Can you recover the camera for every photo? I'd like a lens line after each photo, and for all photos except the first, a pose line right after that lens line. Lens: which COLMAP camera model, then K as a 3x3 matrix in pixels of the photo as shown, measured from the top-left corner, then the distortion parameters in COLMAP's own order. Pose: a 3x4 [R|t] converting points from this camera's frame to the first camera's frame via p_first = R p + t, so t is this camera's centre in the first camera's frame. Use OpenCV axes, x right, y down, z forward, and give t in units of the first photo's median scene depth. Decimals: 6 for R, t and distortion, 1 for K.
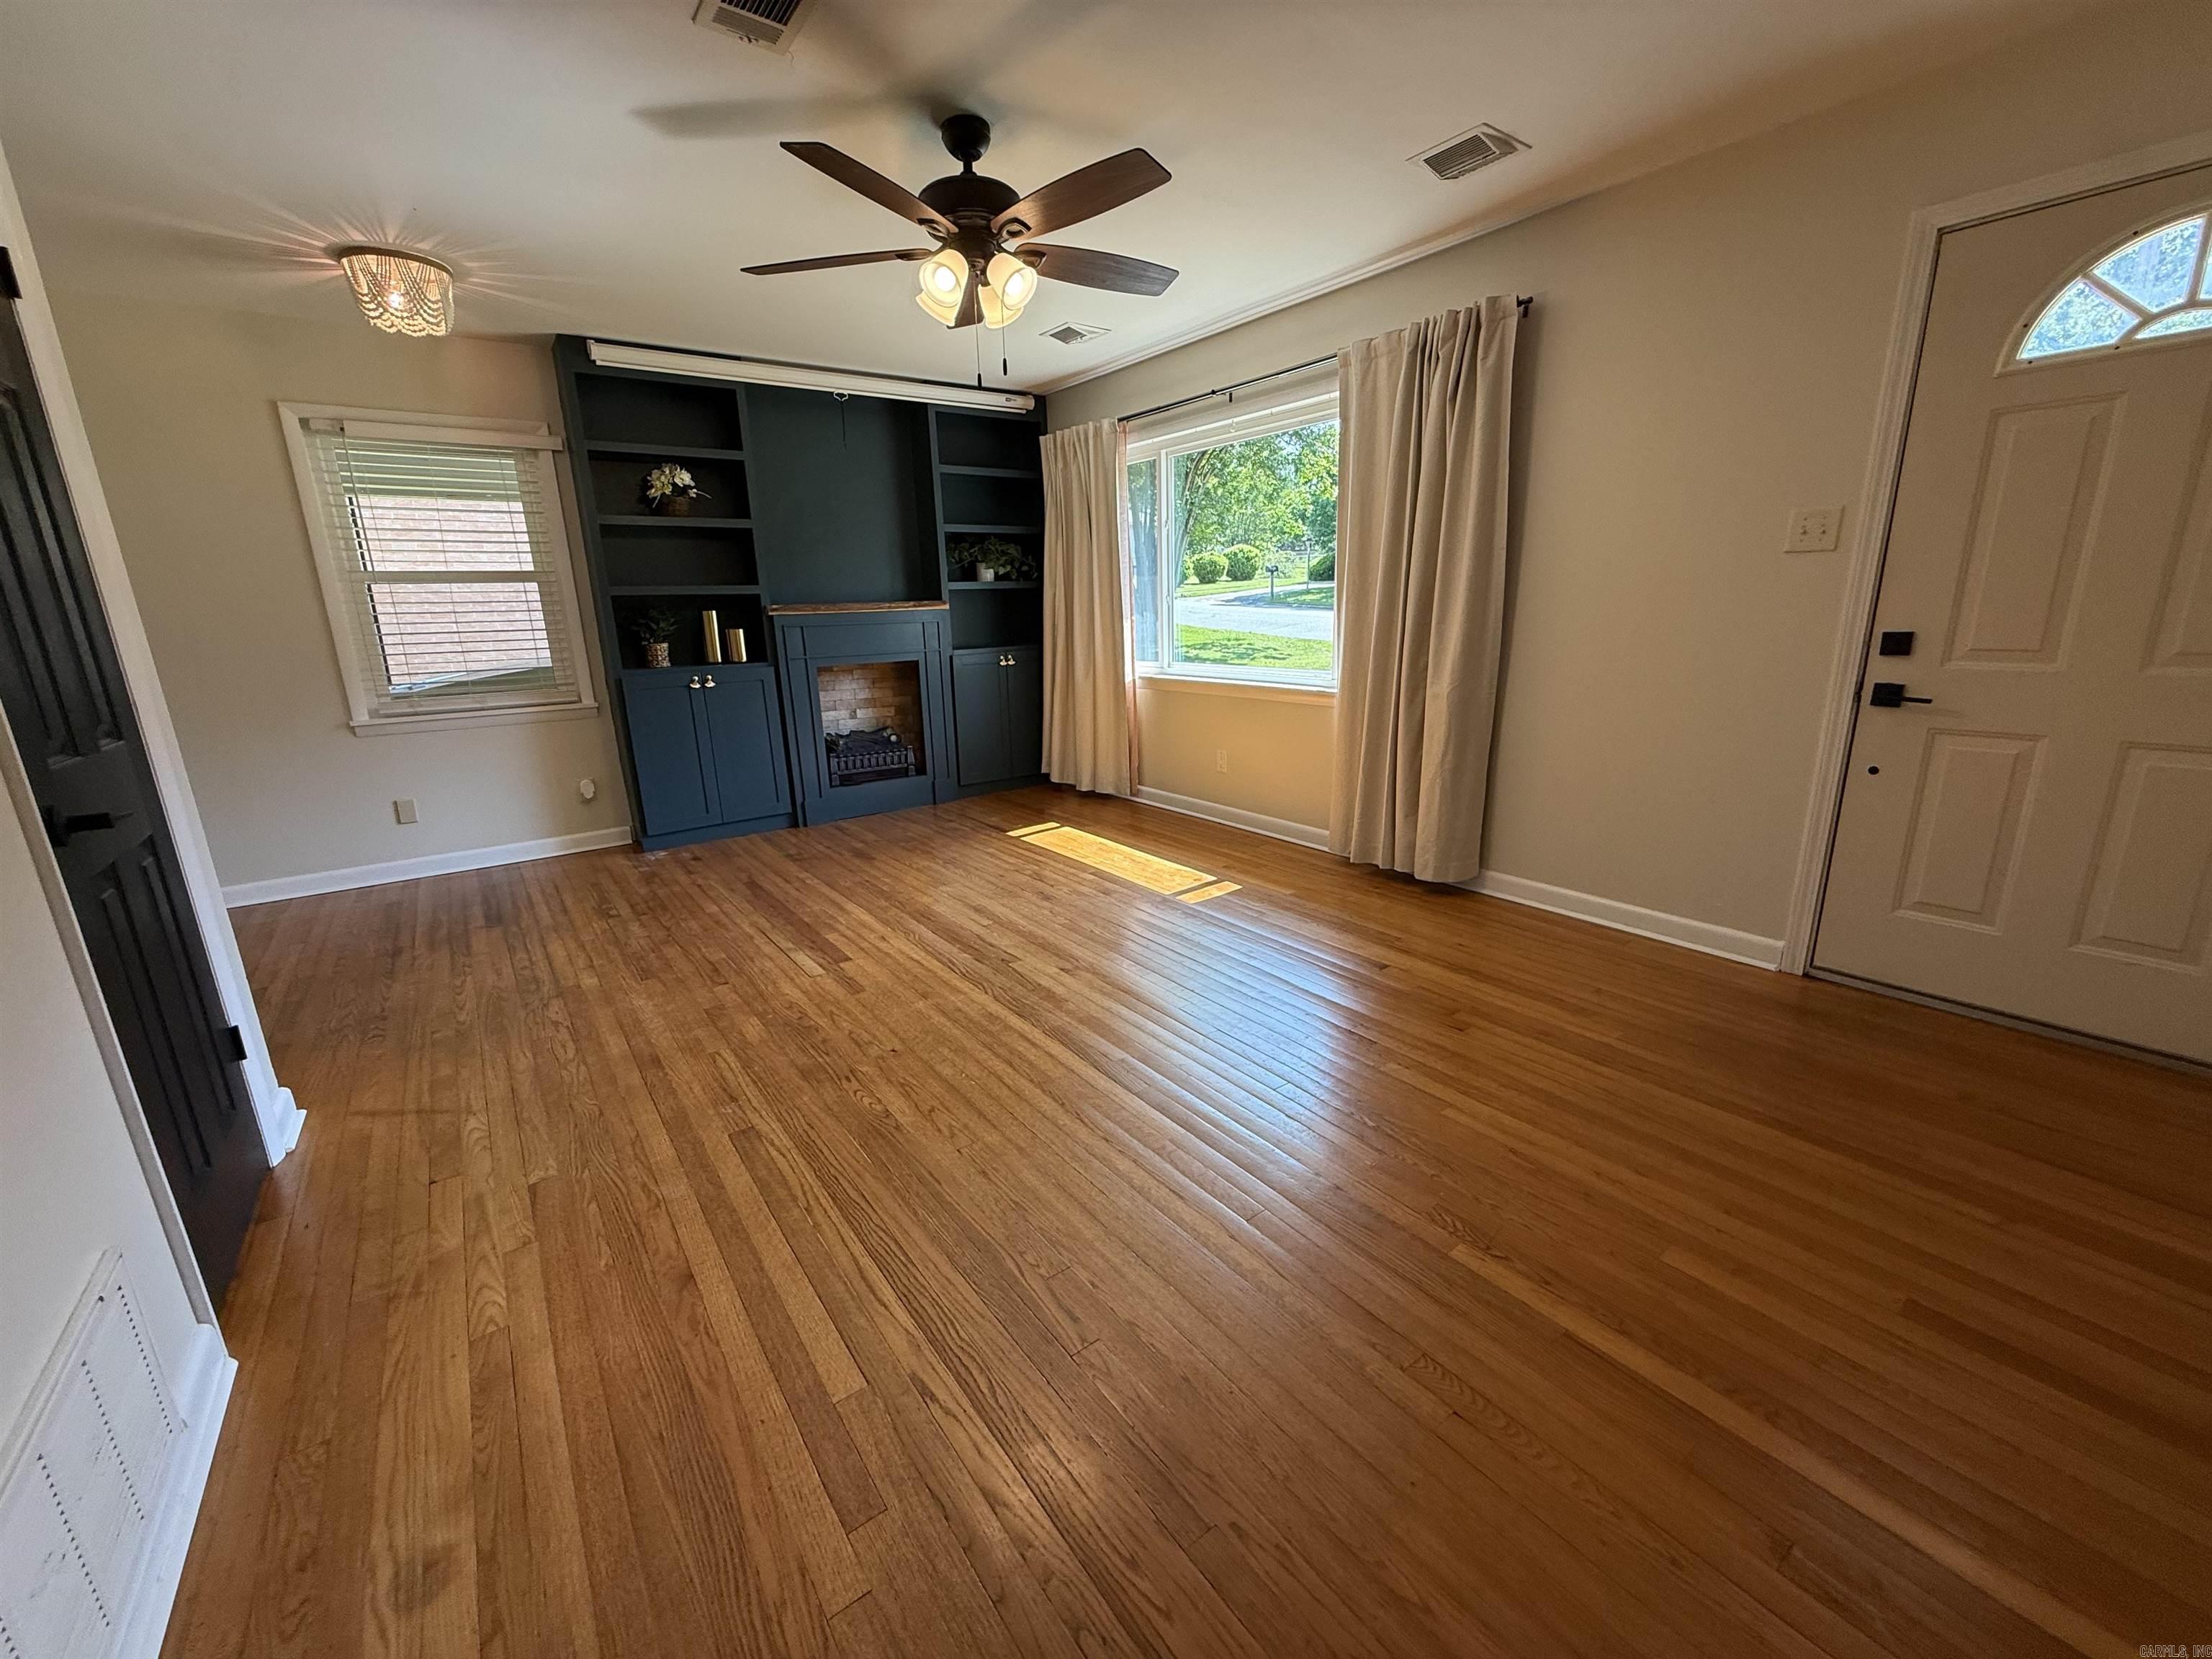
lens RADIAL K [[881.7, 0, 1101.9], [0, 881.7, 825.5], [0, 0, 1]] dist [-0.000003, 0.000620]
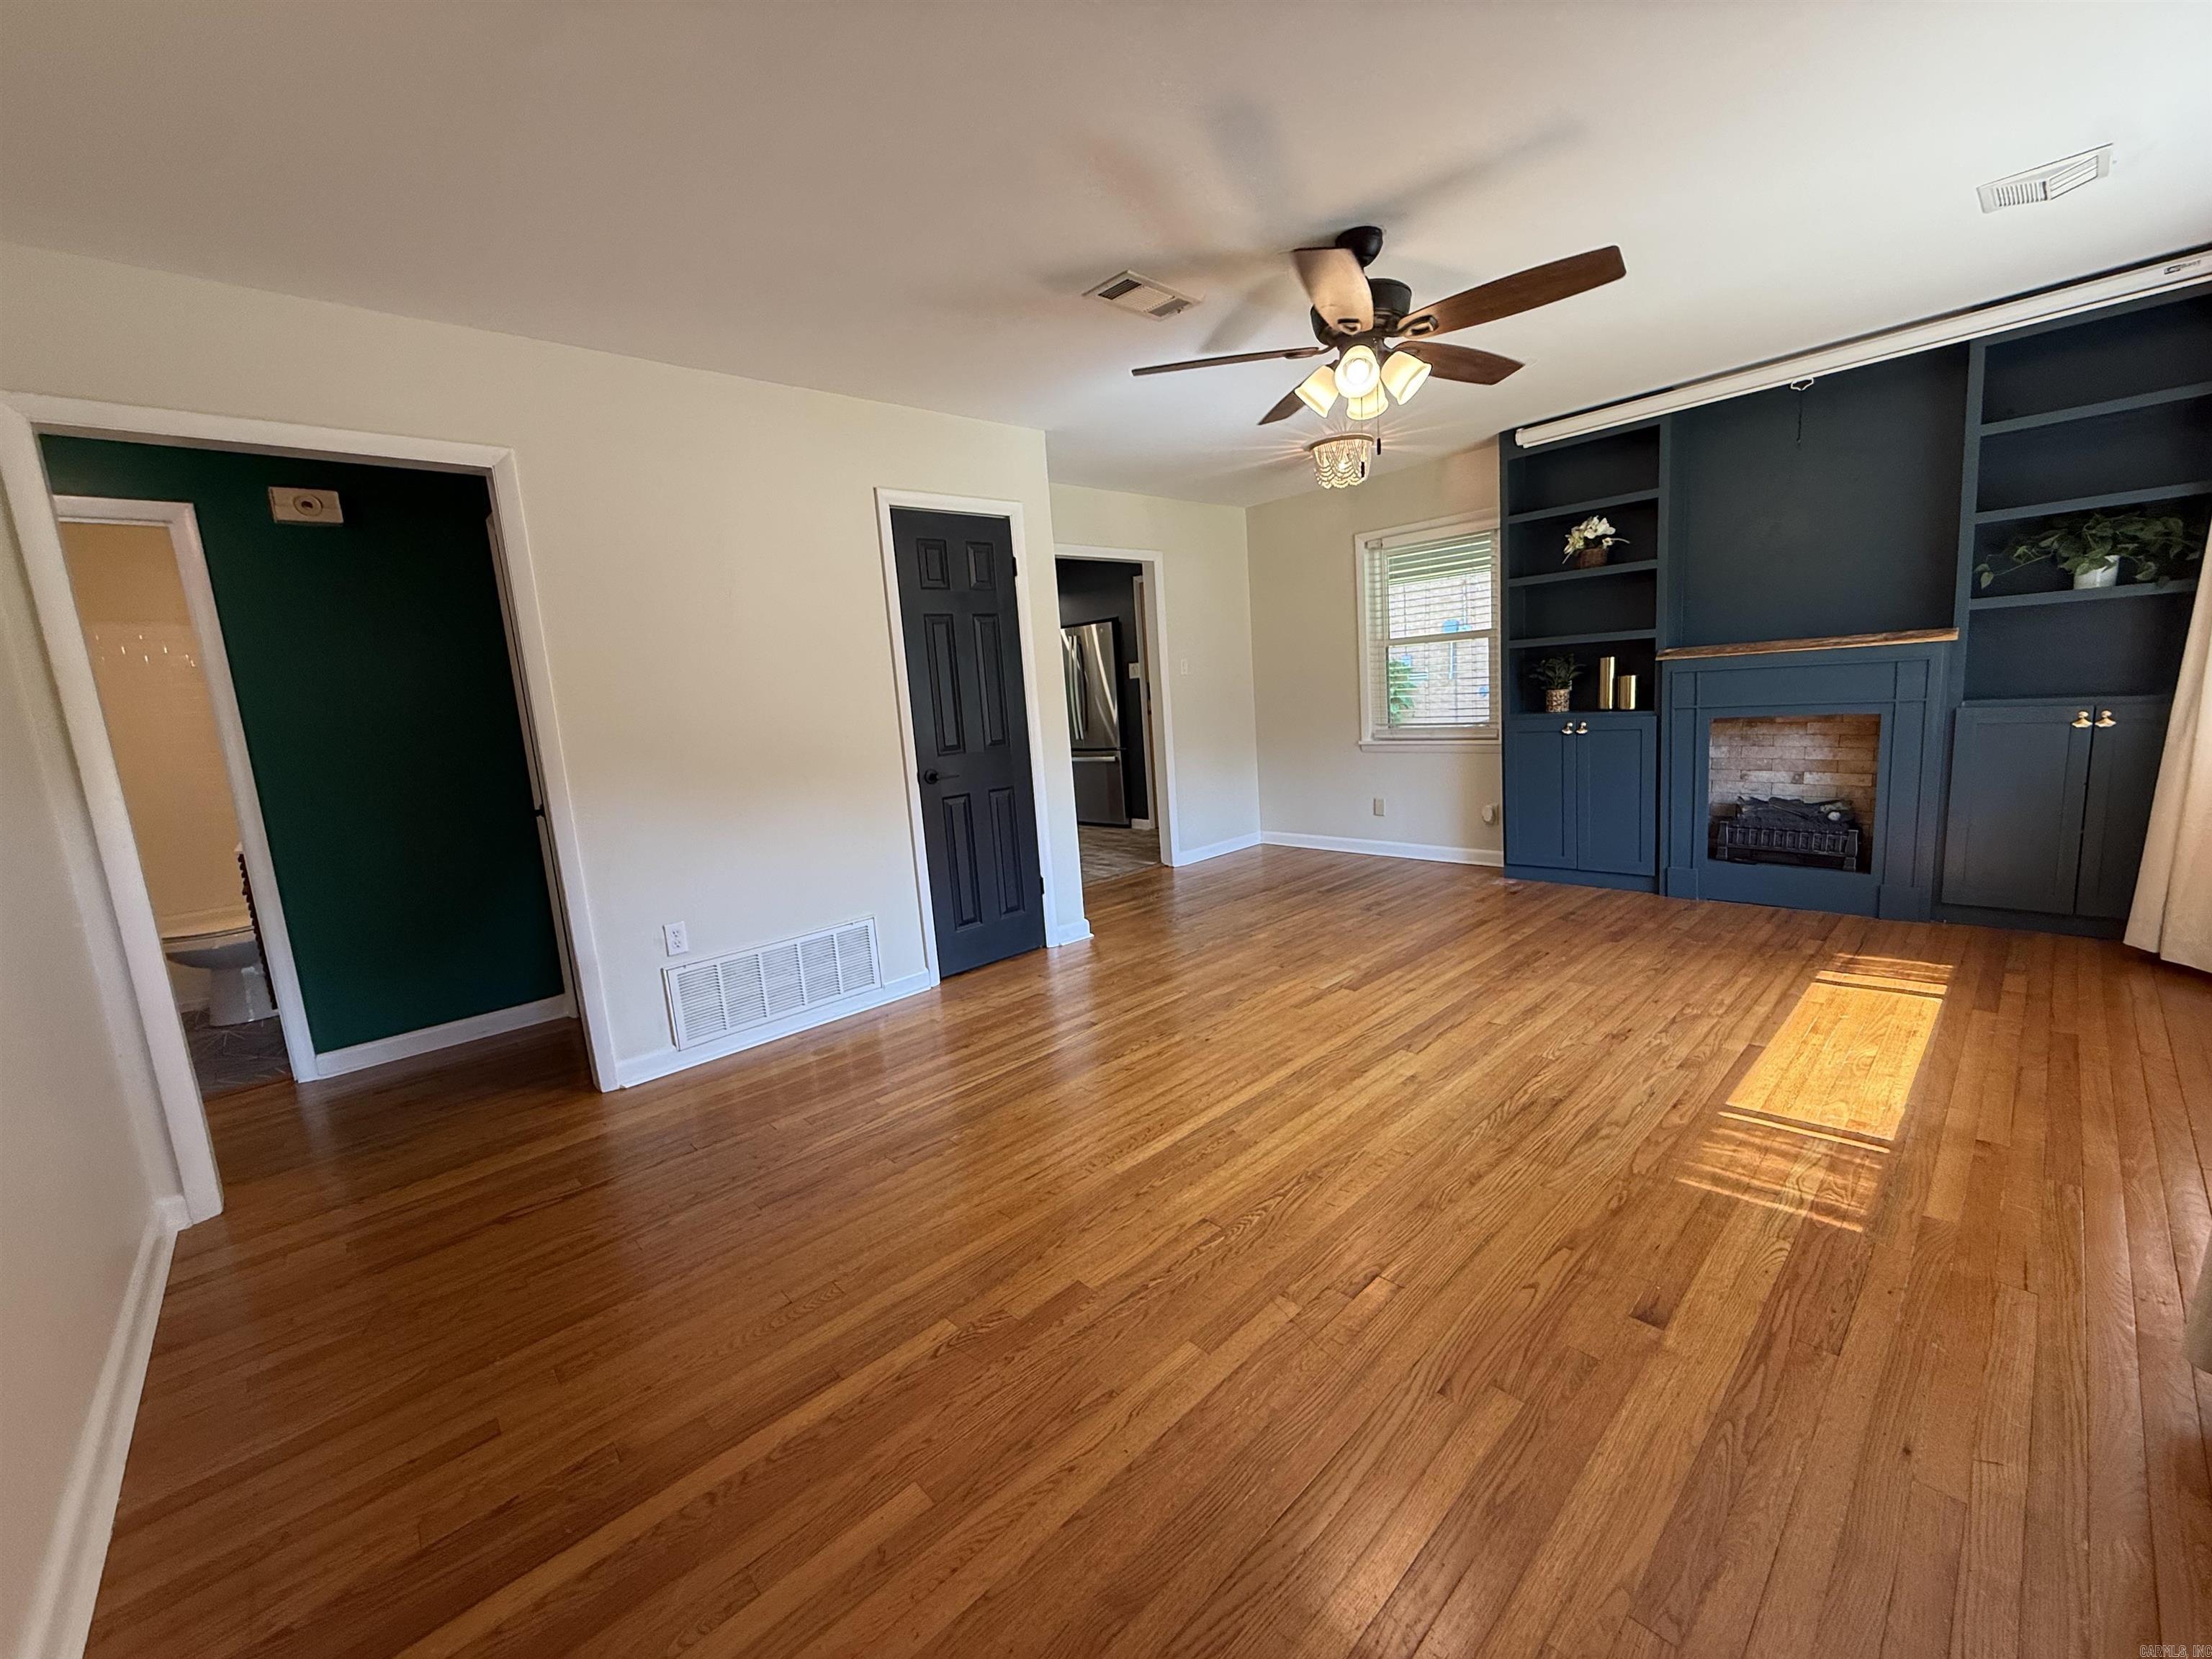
lens RADIAL K [[881.7, 0, 1101.9], [0, 881.7, 825.5], [0, 0, 1]] dist [-0.000003, 0.000620]
pose [[0.113580, 0.169833, -0.978906, 0.705104], [-0.177879, 0.972838, 0.148141, -0.151923], [0.977476, 0.157300, 0.140704, 0.483683]]
